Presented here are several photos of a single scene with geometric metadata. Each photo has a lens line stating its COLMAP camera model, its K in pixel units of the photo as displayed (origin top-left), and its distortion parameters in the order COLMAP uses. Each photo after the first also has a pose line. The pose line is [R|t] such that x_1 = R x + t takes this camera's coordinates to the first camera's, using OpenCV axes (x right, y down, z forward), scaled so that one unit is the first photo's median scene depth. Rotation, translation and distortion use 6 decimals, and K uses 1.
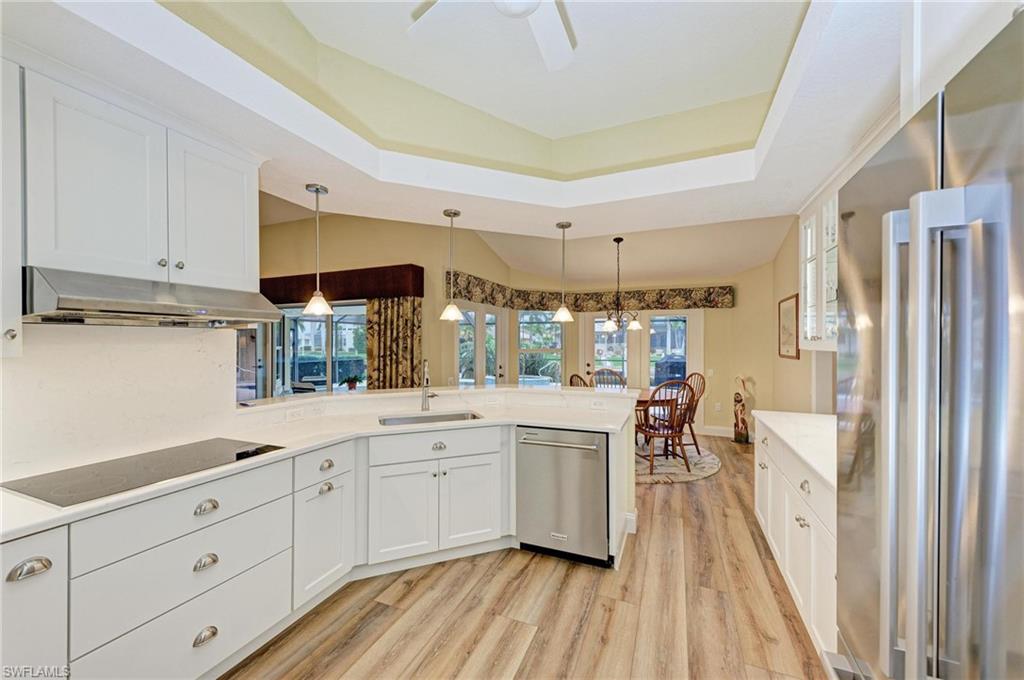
lens RADIAL K [[392.3, 0, 512.1], [0, 392.3, 343.1], [0, 0, 1]] dist [0.013759, -0.000239]
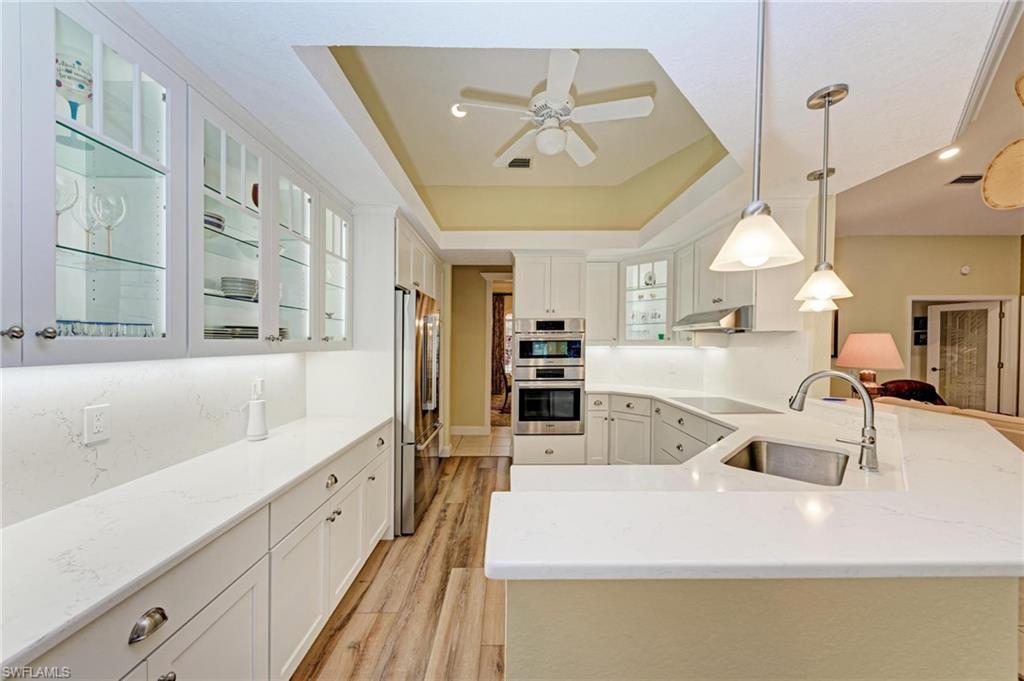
lens RADIAL K [[366.5, 0, 515.5], [0, 366.5, 350.4], [0, 0, 1]] dist [0.000764, -0.000030]
pose [[-0.919698, 0.011592, -0.392456, 0.274172], [0.001675, 0.999671, 0.025603, -0.003033], [0.392623, 0.022890, -0.919414, 0.855773]]
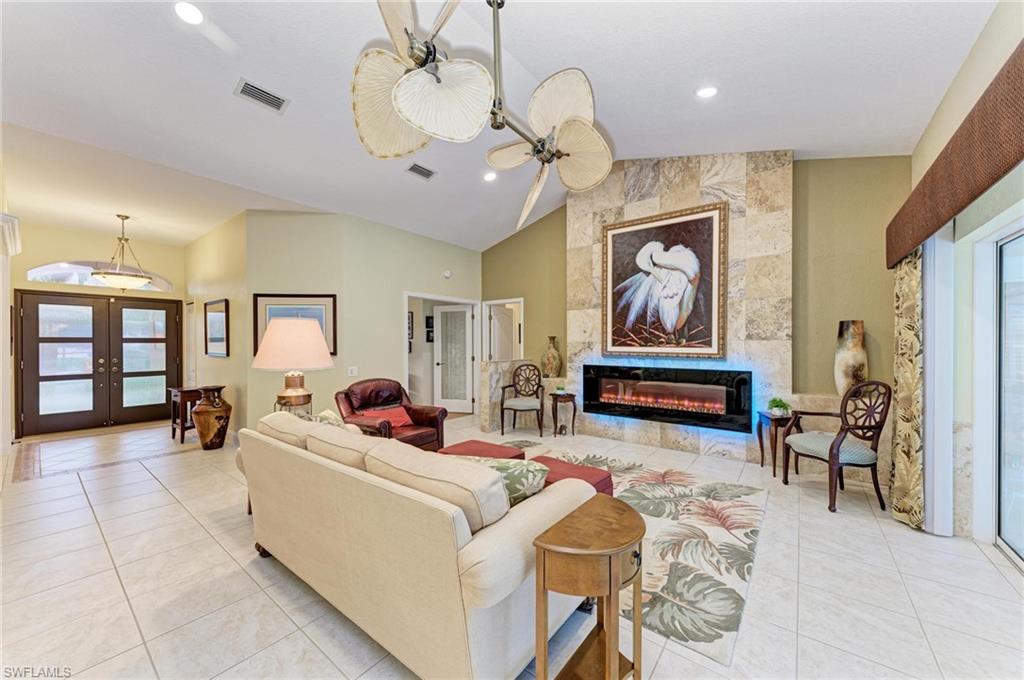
lens RADIAL K [[367.5, 0, 512.9], [0, 367.5, 346.2], [0, 0, 1]] dist [0.011221, -0.000097]
pose [[-0.260405, 0.008054, -0.965466, -0.364948], [-0.000150, 0.999965, 0.008383, 0.020941], [0.965500, 0.002328, -0.260394, 0.906481]]
